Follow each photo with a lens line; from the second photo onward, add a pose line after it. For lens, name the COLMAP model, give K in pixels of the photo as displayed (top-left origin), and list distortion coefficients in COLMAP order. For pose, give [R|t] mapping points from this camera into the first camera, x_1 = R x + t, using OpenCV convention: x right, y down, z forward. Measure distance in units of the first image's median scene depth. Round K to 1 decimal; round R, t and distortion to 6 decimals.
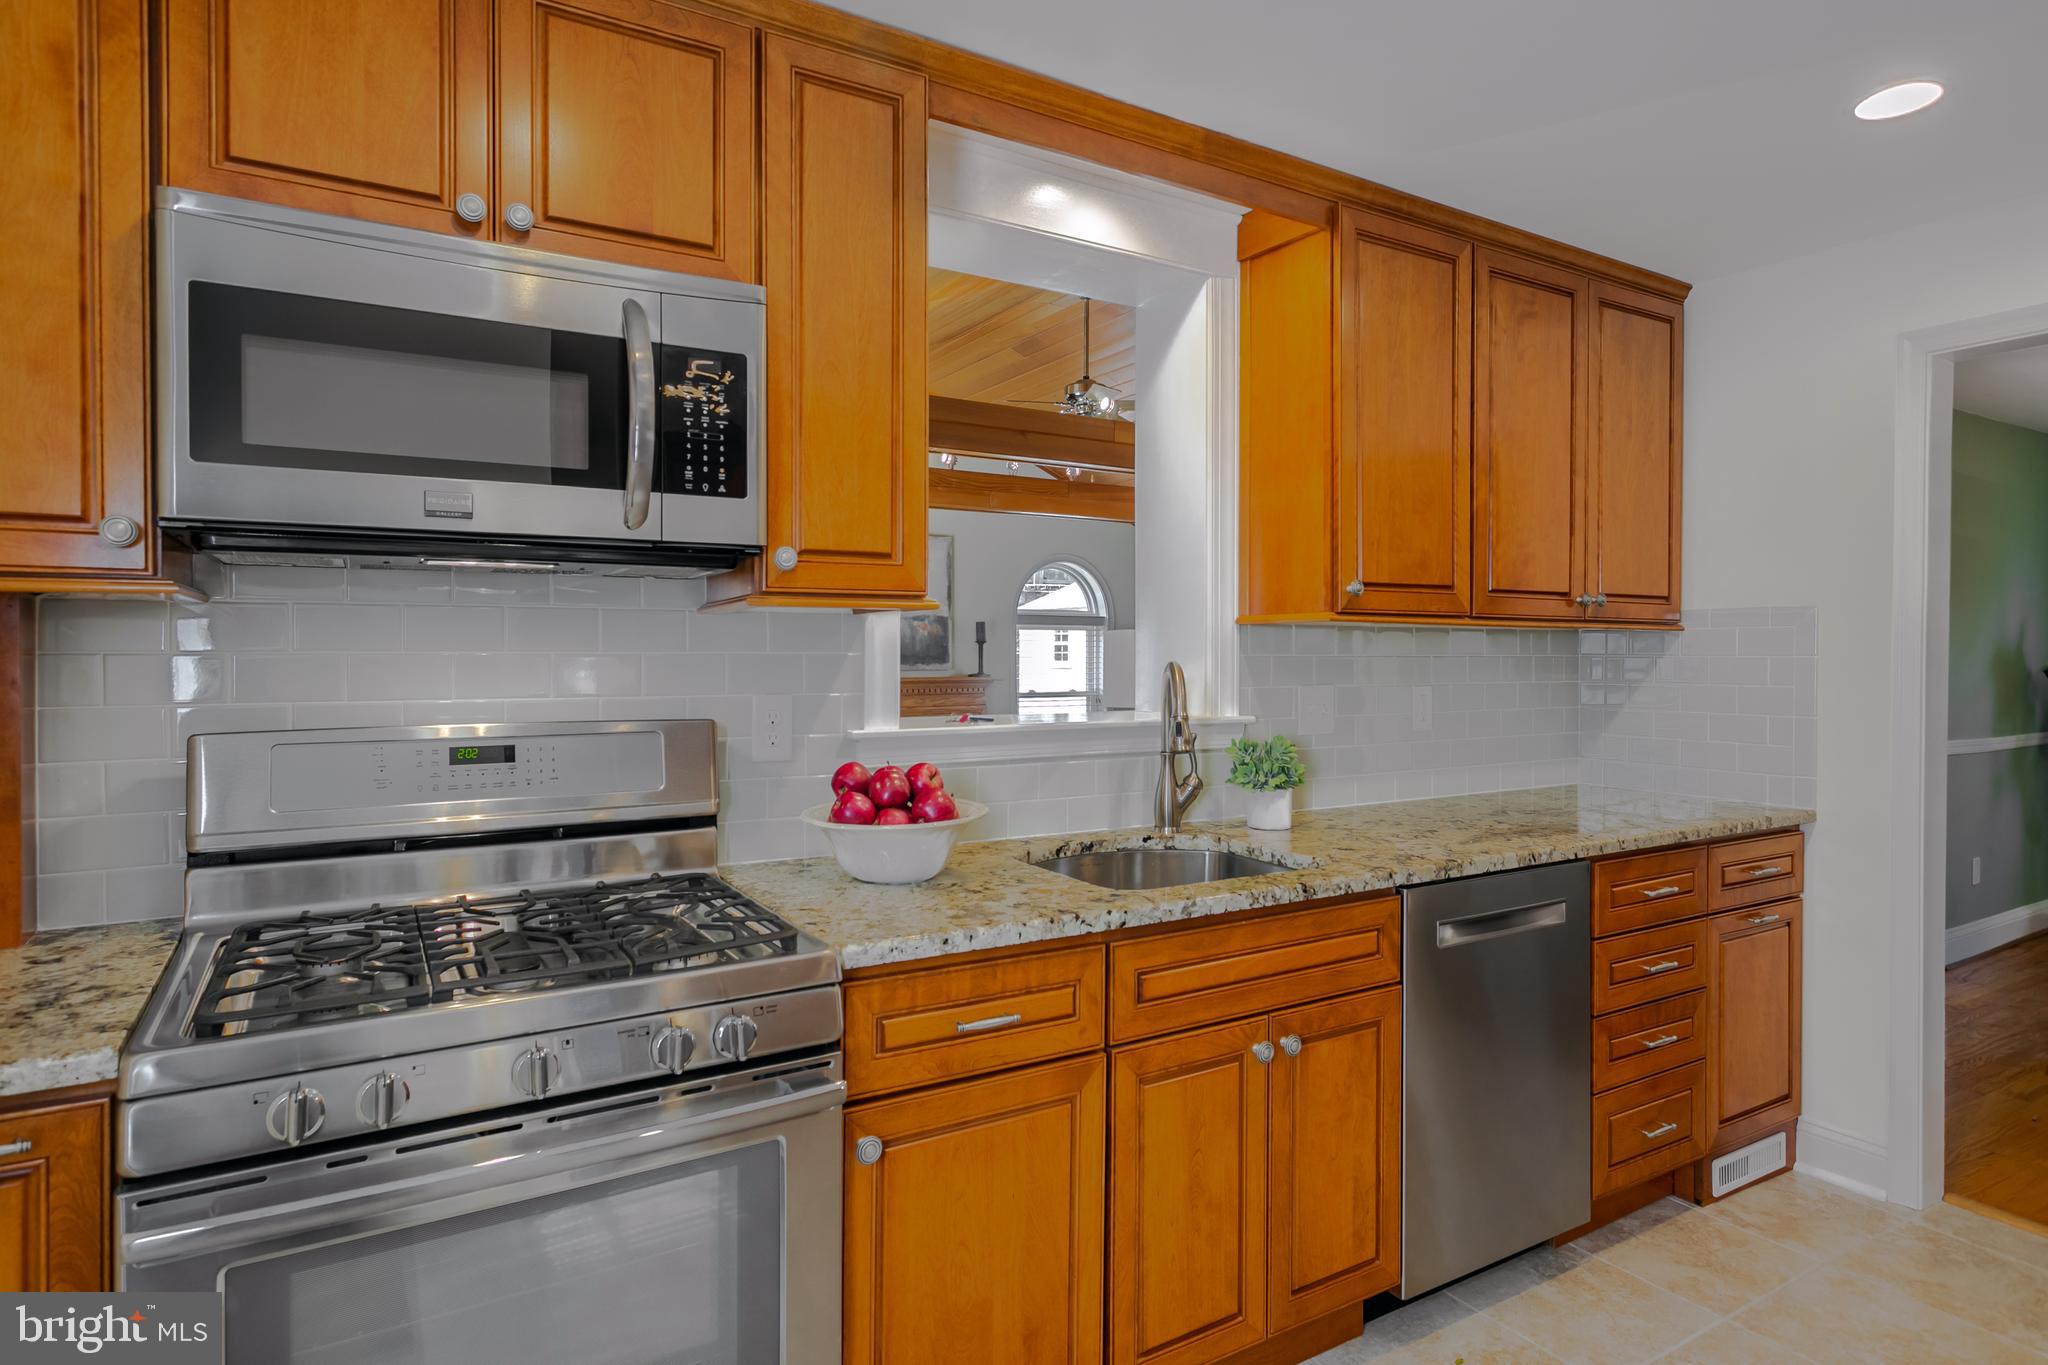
lens RADIAL K [[1103.4, 0, 1012.8], [0, 1103.4, 670.7], [0, 0, 1]] dist [0.007081, 0.001420]
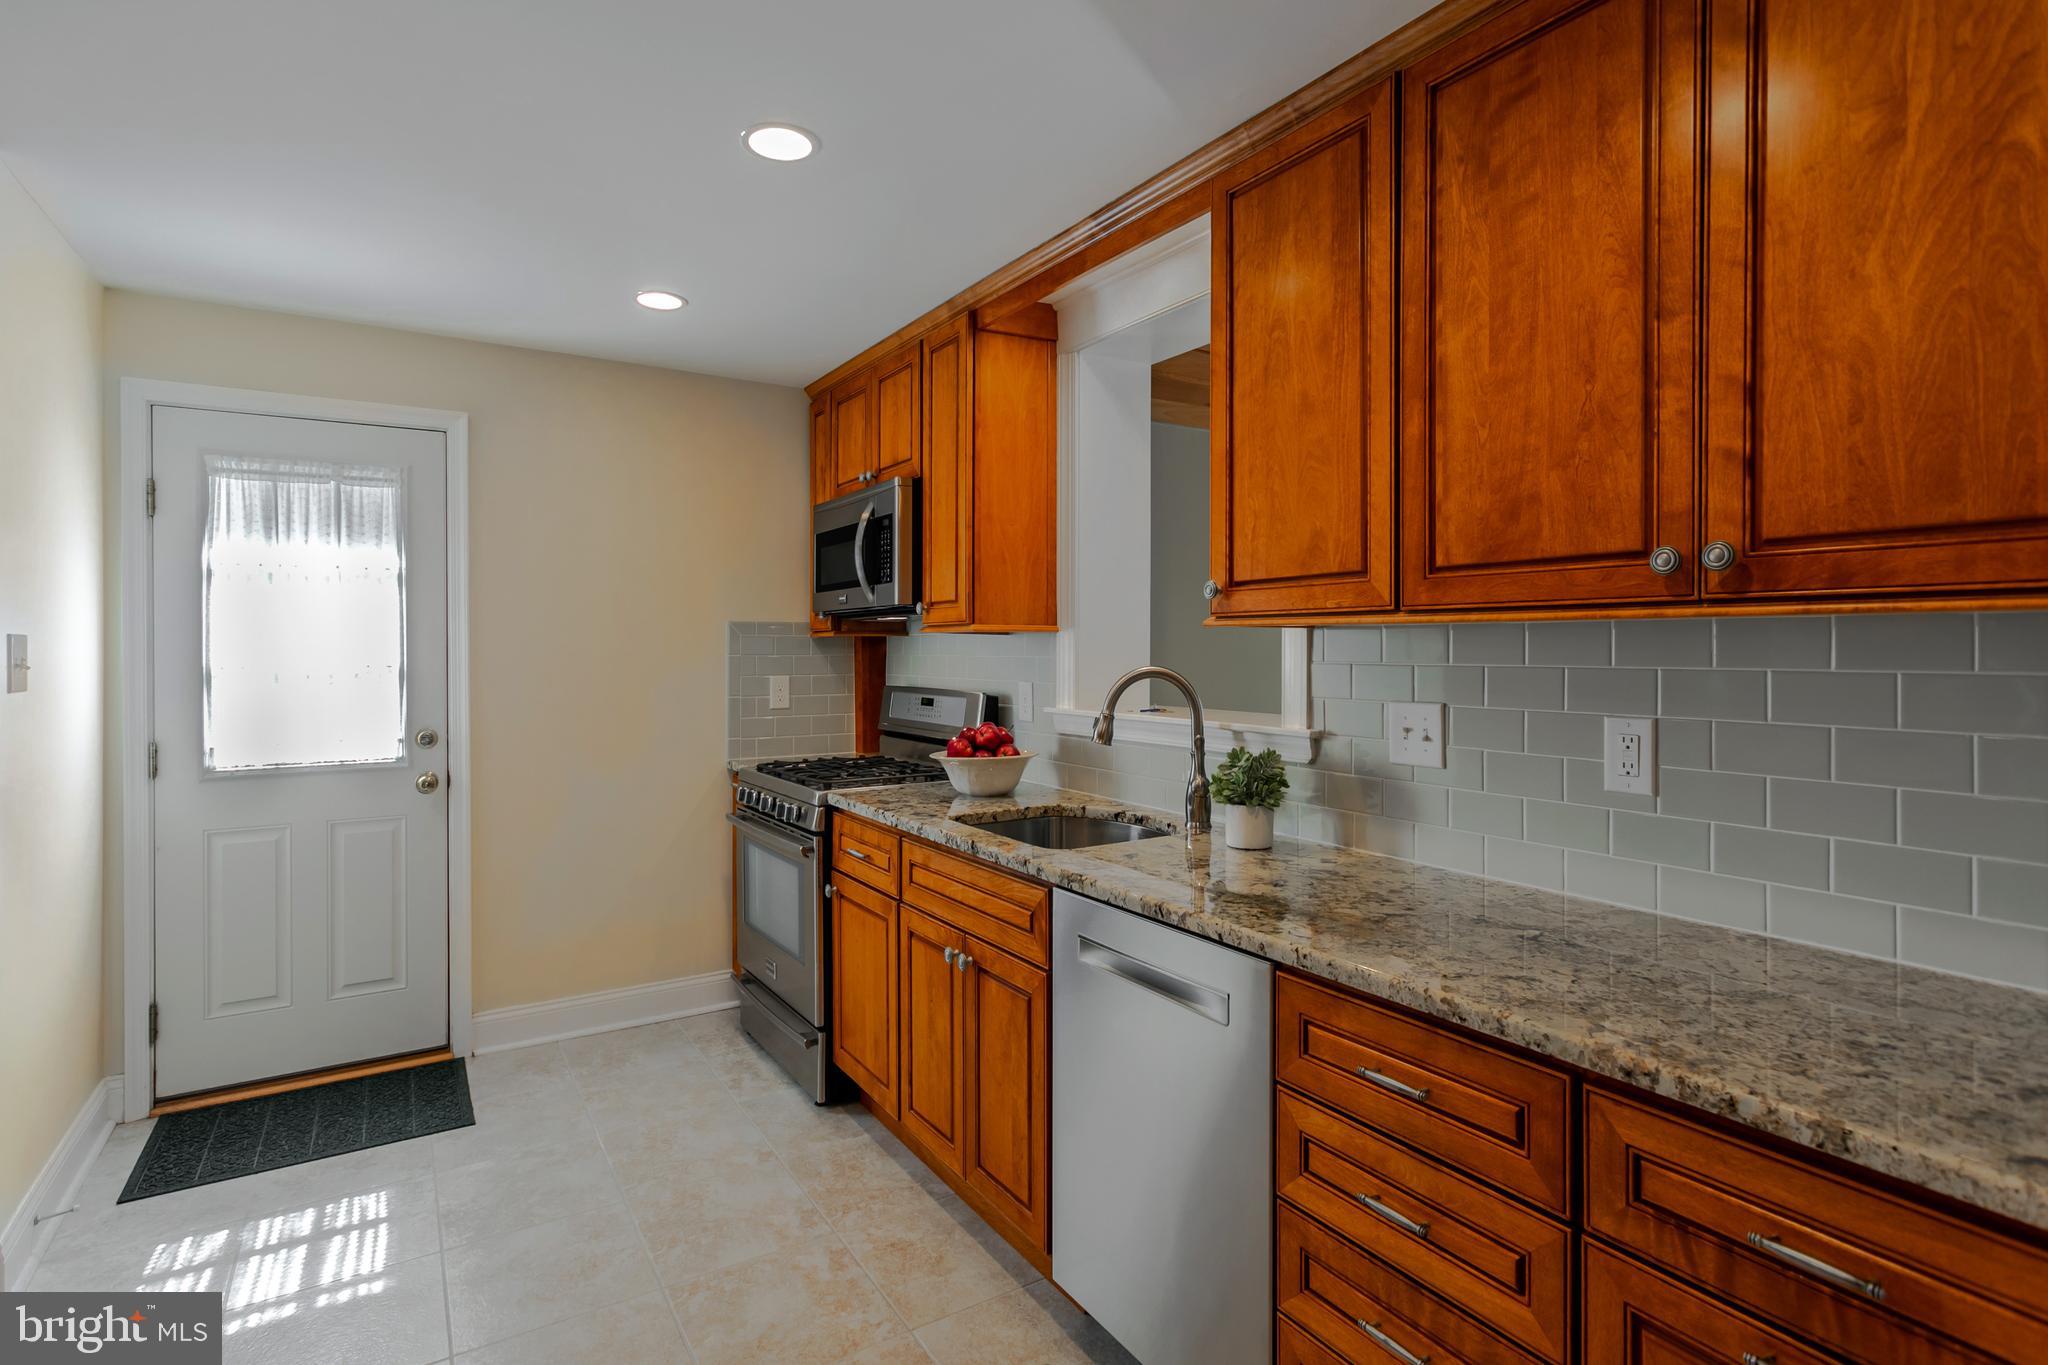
lens RADIAL K [[997.5, 0, 1001.9], [0, 997.5, 651.7], [0, 0, 1]] dist [-0.002617, 0.002731]
pose [[0.020256, 0.001991, -0.999793, 1.145560], [-0.013169, 0.999912, 0.001725, -0.022938], [0.999708, 0.013132, 0.020281, 0.817377]]
